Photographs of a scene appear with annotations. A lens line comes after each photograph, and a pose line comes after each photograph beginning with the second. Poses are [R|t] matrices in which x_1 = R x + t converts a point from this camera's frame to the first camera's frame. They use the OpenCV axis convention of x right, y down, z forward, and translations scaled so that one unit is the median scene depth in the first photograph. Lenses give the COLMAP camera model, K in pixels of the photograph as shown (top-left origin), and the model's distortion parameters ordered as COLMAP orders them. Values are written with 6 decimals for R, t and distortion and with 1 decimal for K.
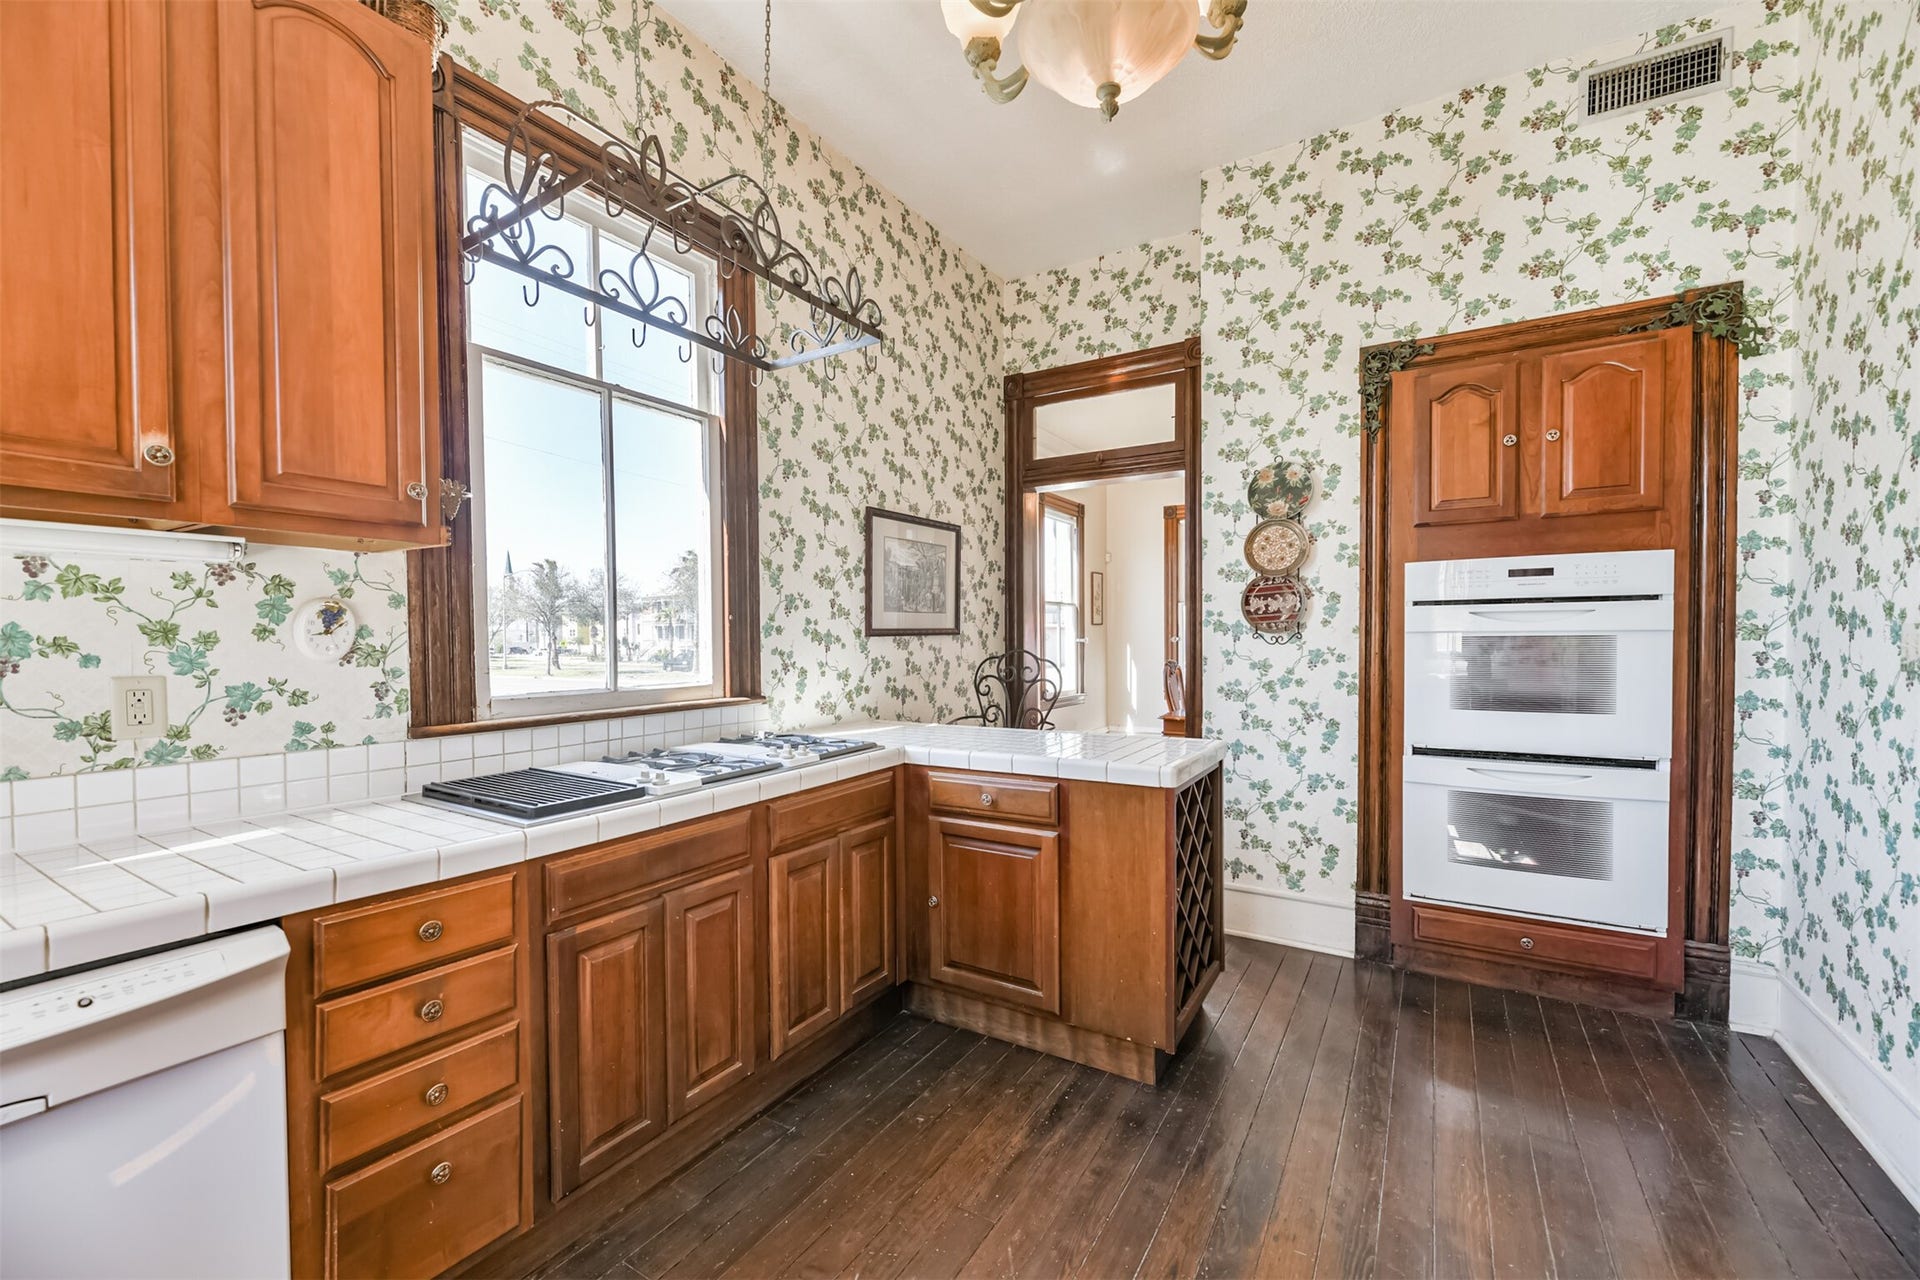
lens RADIAL K [[767.7, 0, 961.8], [0, 767.7, 648.8], [0, 0, 1]] dist [0.000639, -0.000252]
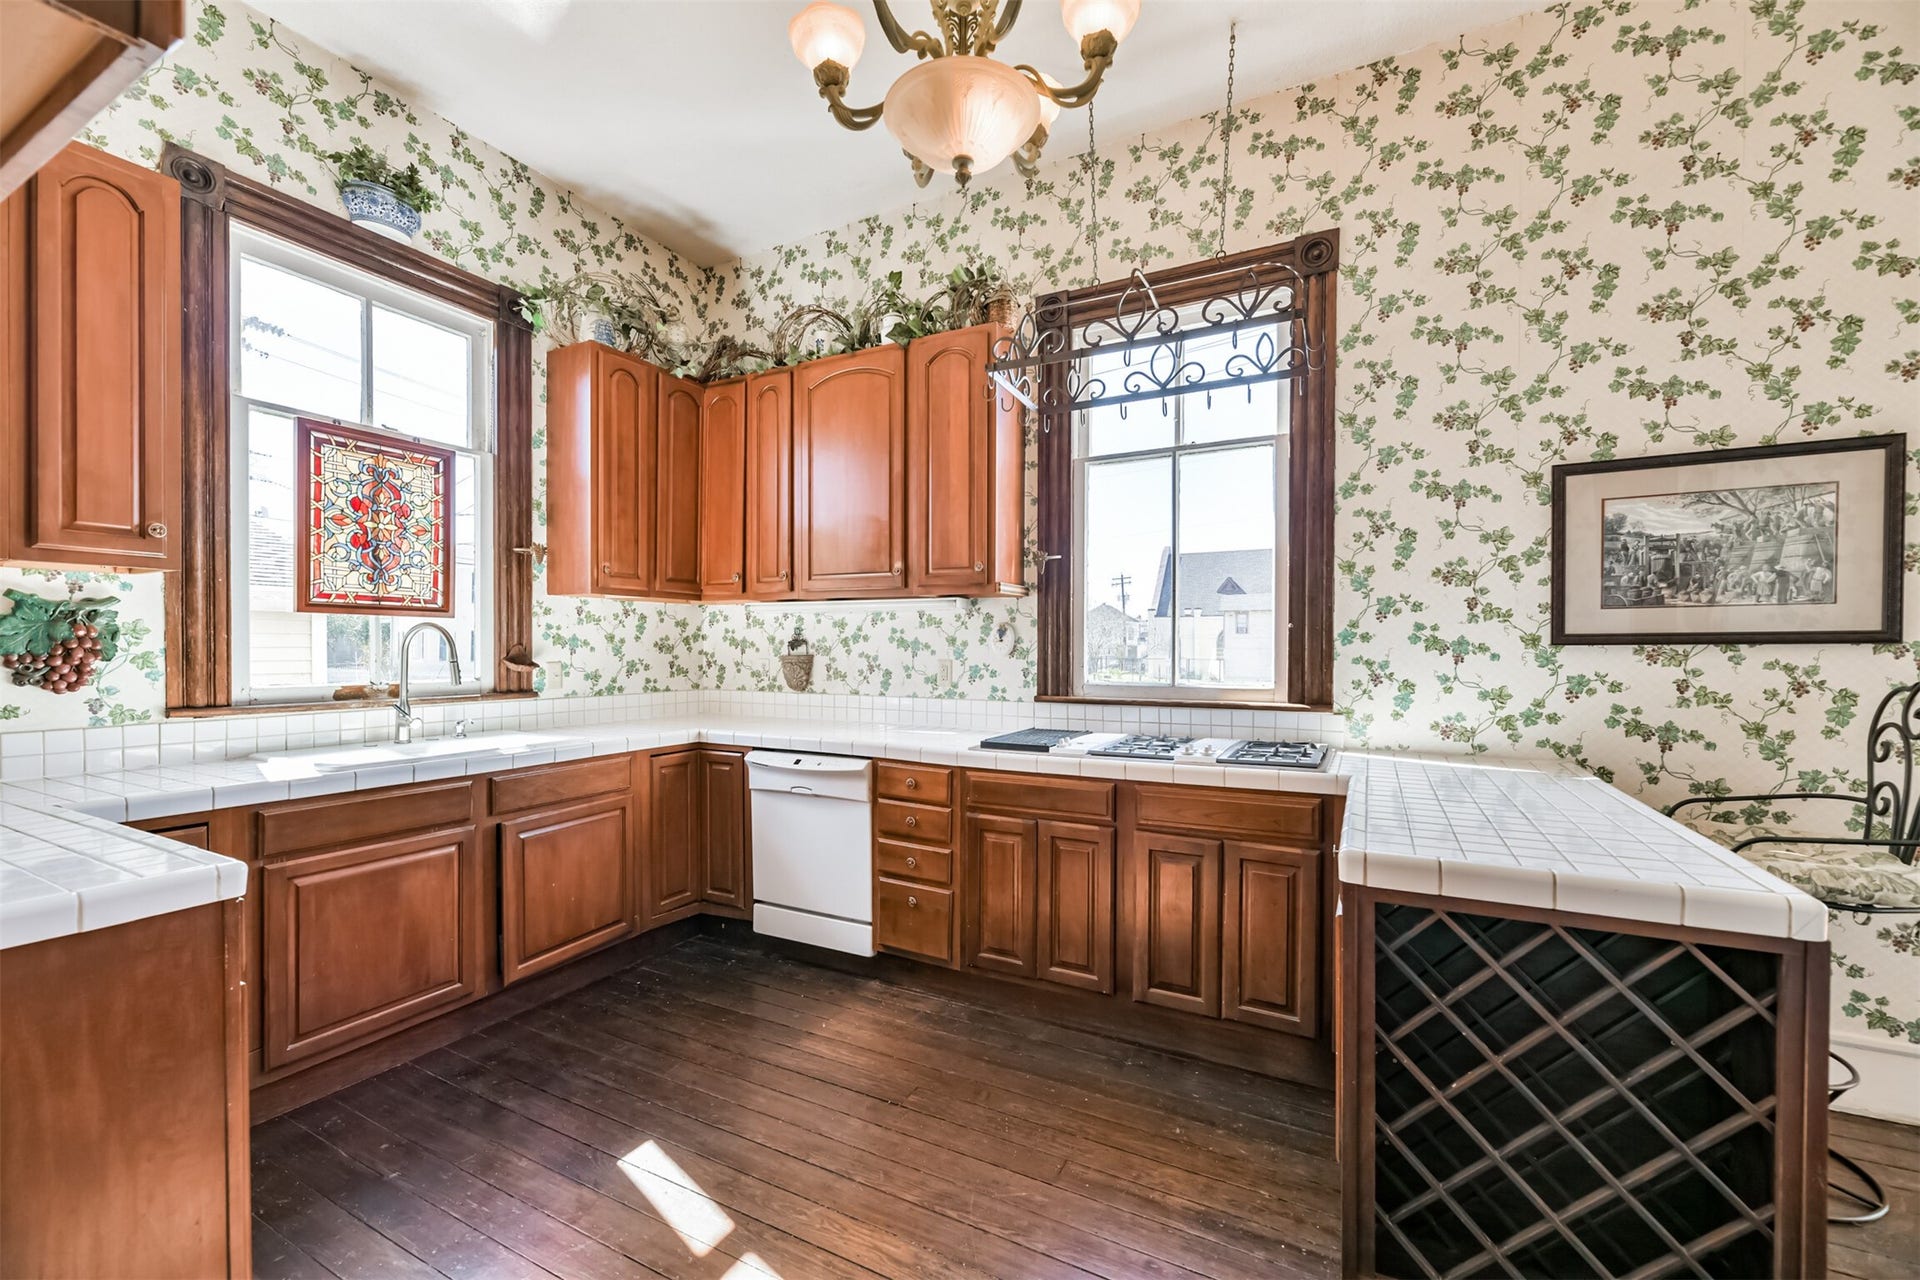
lens RADIAL K [[767.7, 0, 959.3], [0, 767.7, 646.3], [0, 0, 1]] dist [0.000639, -0.000252]
pose [[0.064049, 0.007076, -0.997922, 0.670478], [-0.018906, 0.999804, 0.005876, -0.010253], [0.997768, 0.018490, 0.064170, 0.471676]]
